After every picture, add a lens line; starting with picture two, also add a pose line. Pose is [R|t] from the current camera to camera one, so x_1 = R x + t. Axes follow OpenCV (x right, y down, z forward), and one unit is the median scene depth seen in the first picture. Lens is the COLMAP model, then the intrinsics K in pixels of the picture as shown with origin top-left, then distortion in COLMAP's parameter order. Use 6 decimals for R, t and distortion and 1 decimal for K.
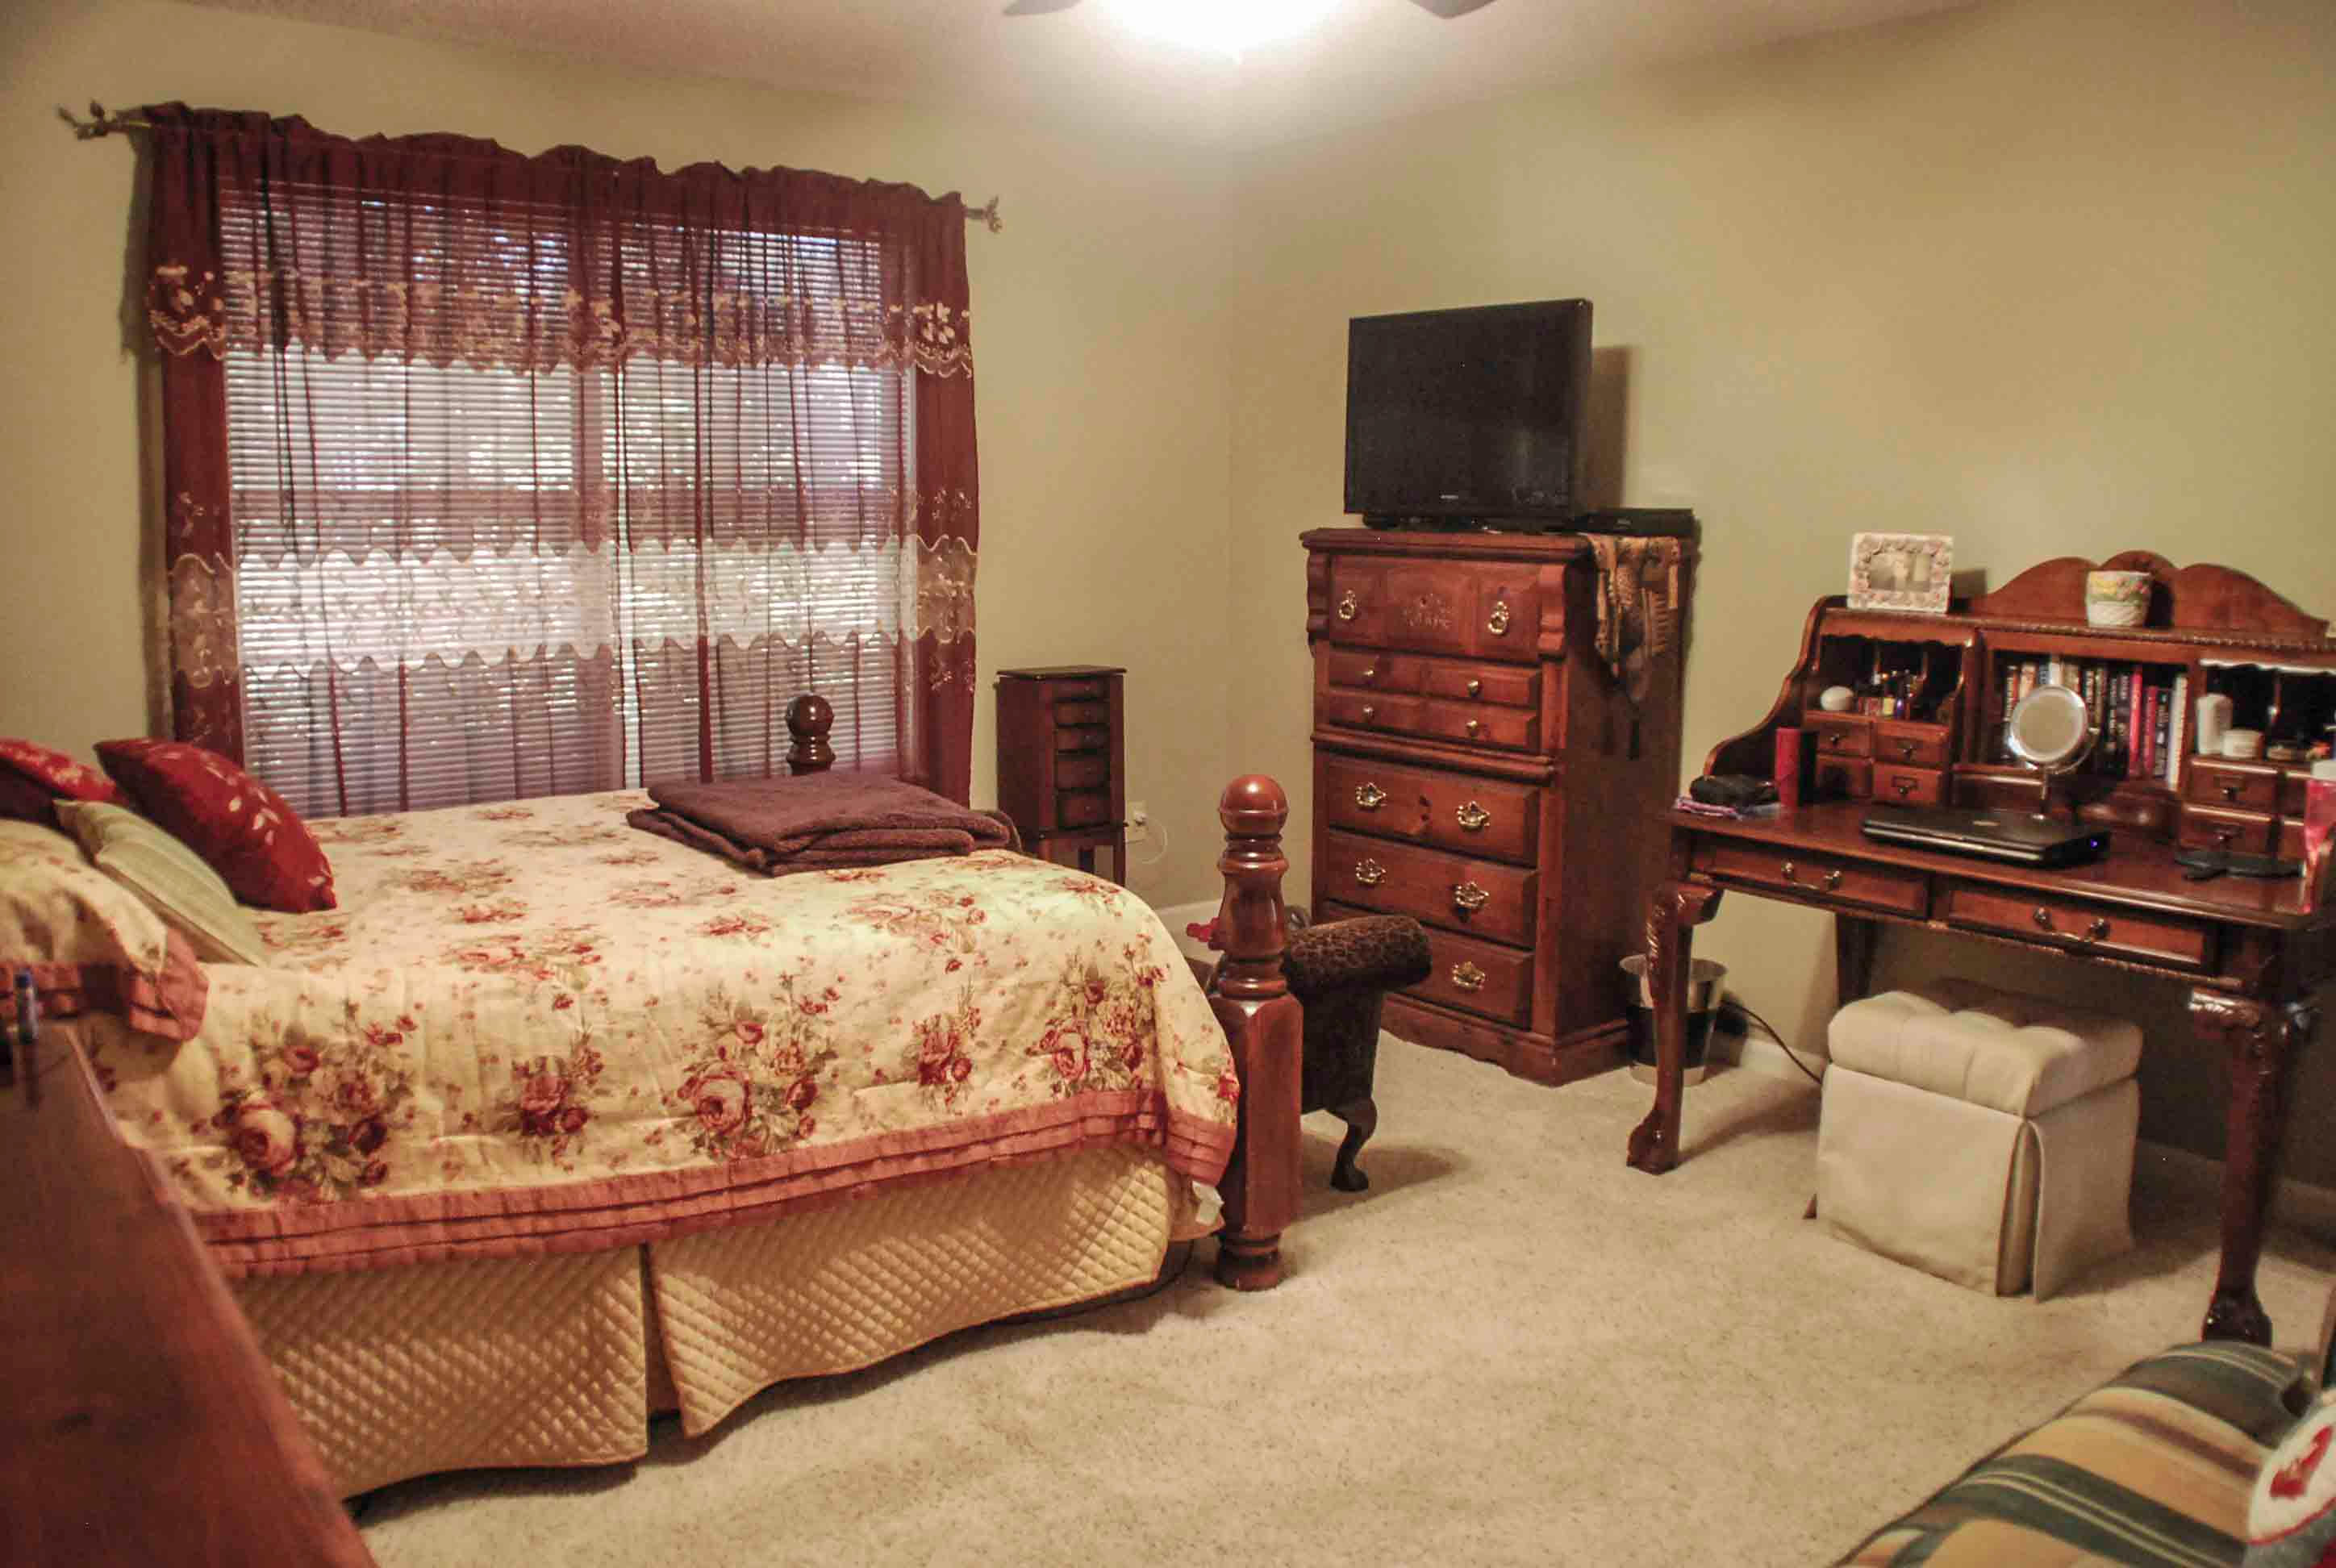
lens RADIAL K [[1825.7, 0, 1161.2], [0, 1825.7, 786.1], [0, 0, 1]] dist [-0.149073, 0.077058]
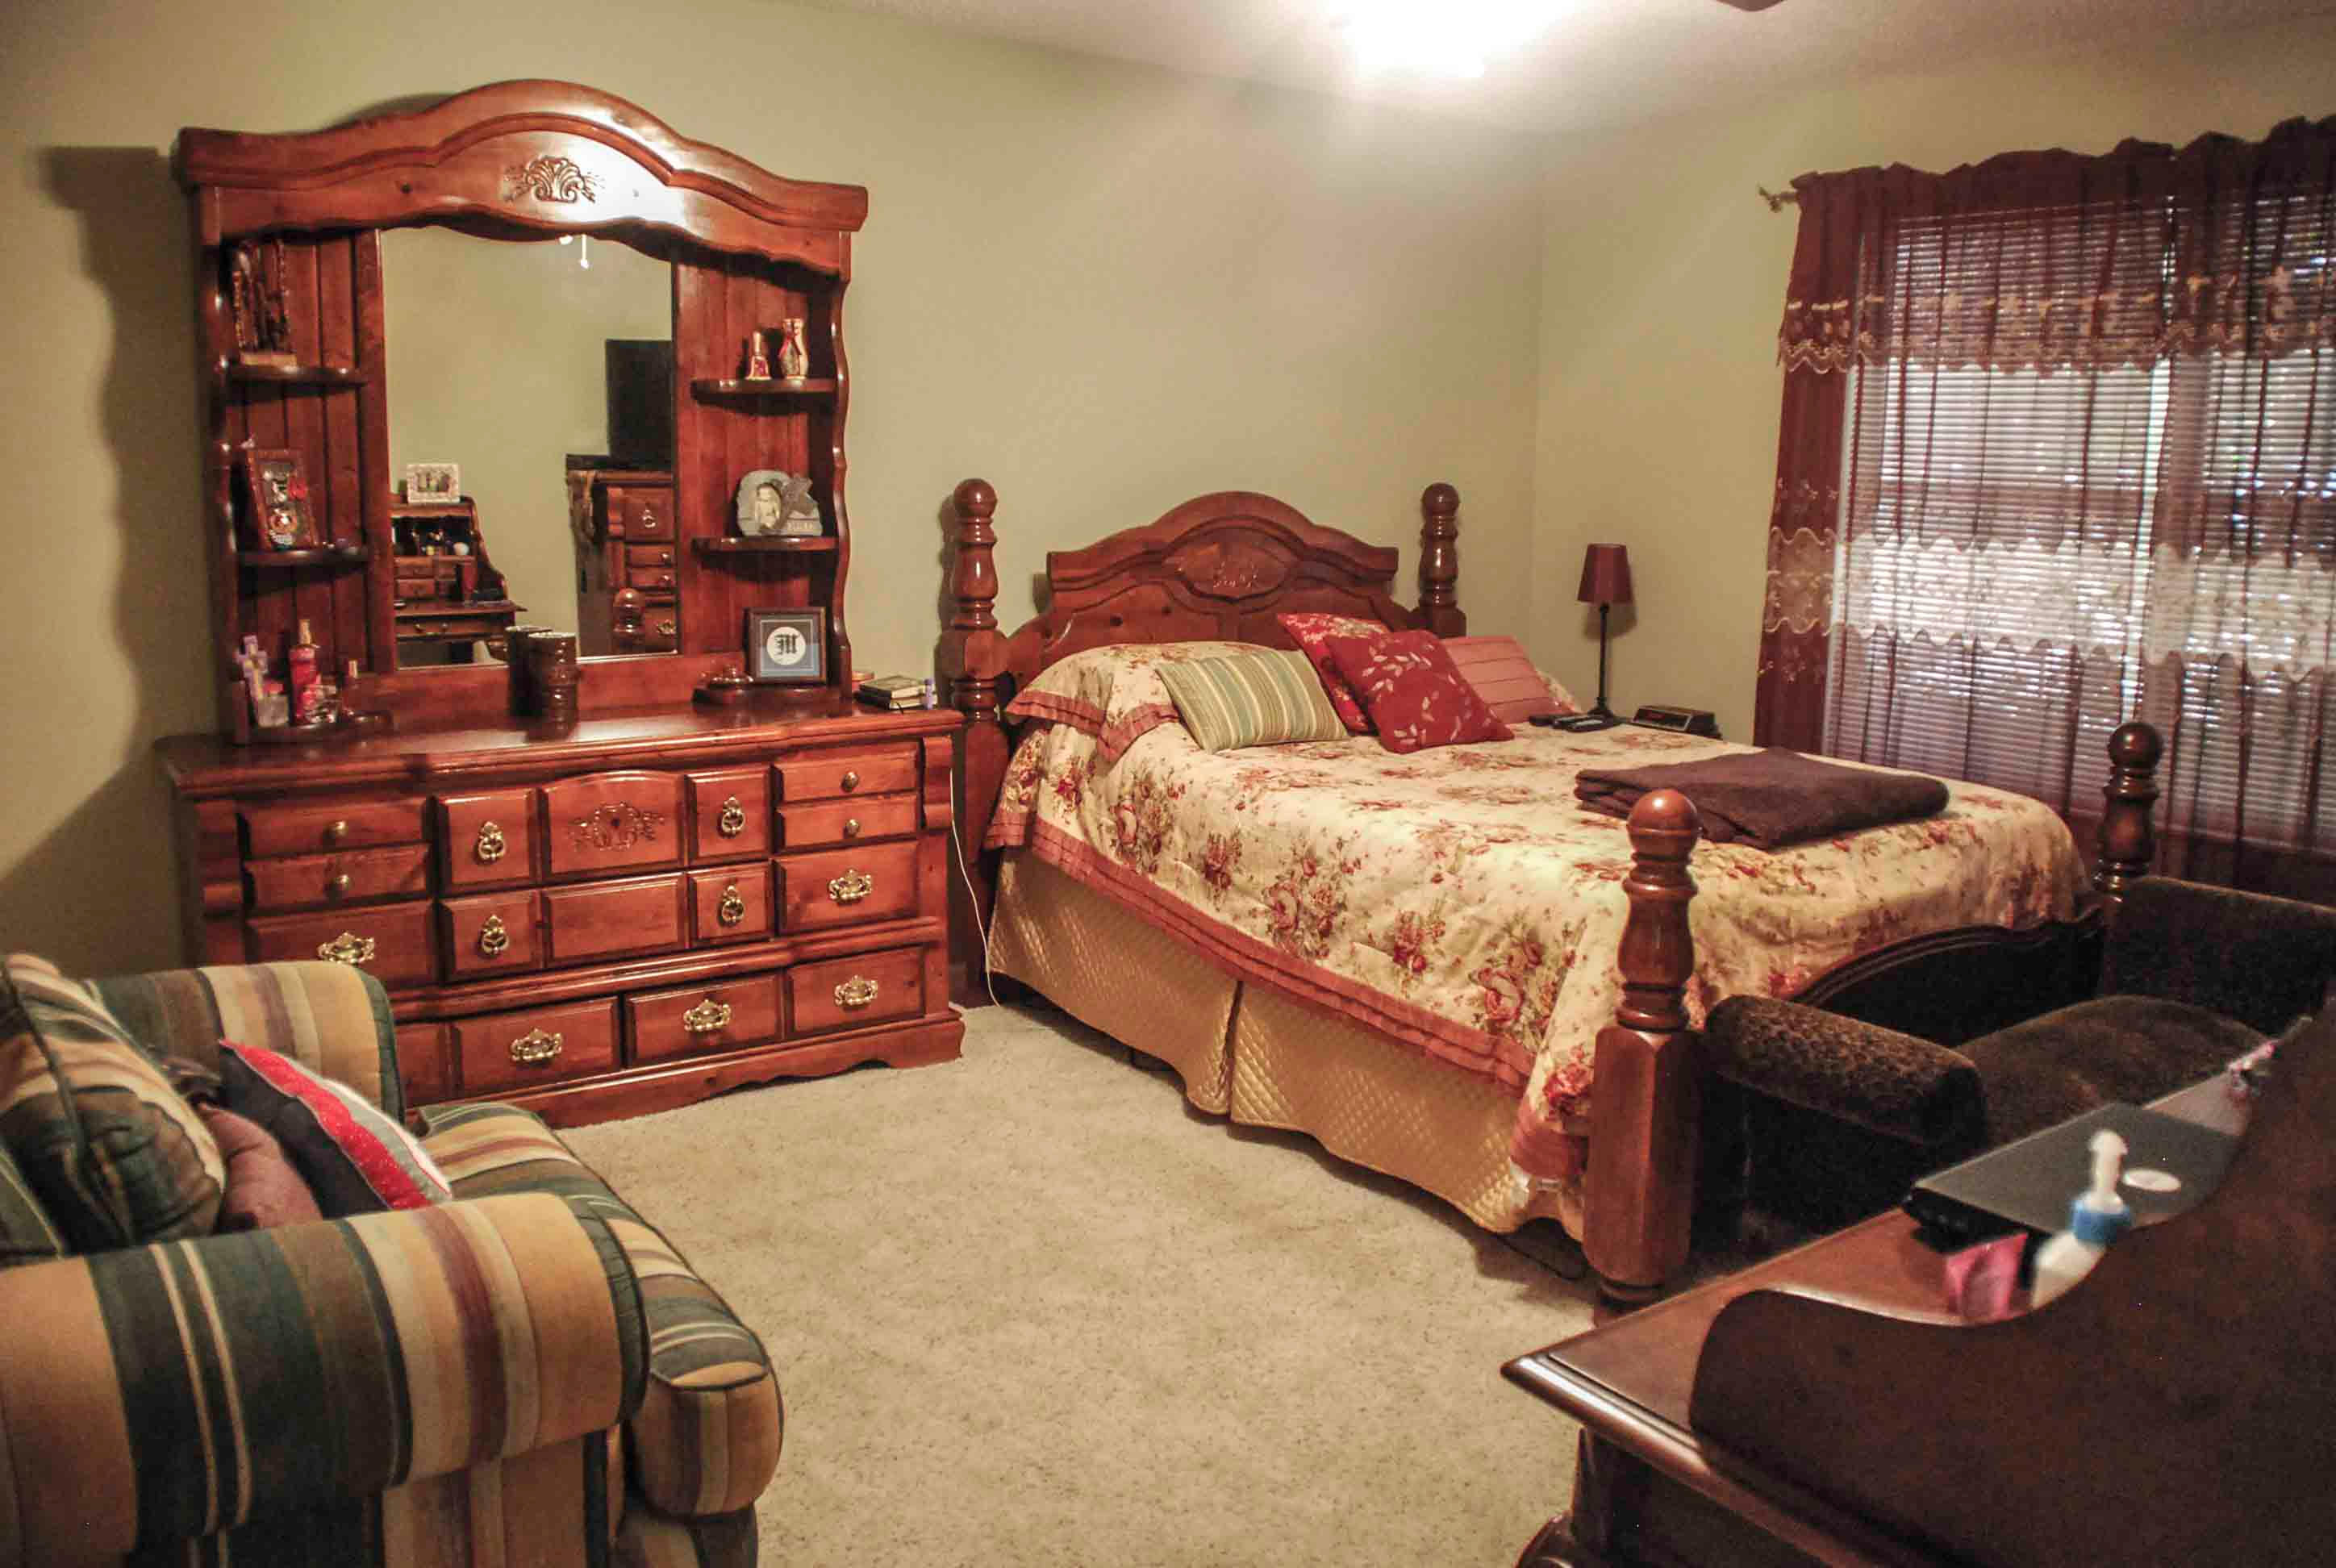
lens RADIAL K [[1825.7, 0, 1165.3], [0, 1825.7, 774.5], [0, 0, 1]] dist [-0.149073, 0.077058]
pose [[-0.034517, 0.163650, -0.985914, 1.082868], [-0.168157, 0.971487, 0.167143, -0.140663], [0.985156, 0.171558, -0.006013, 0.841123]]
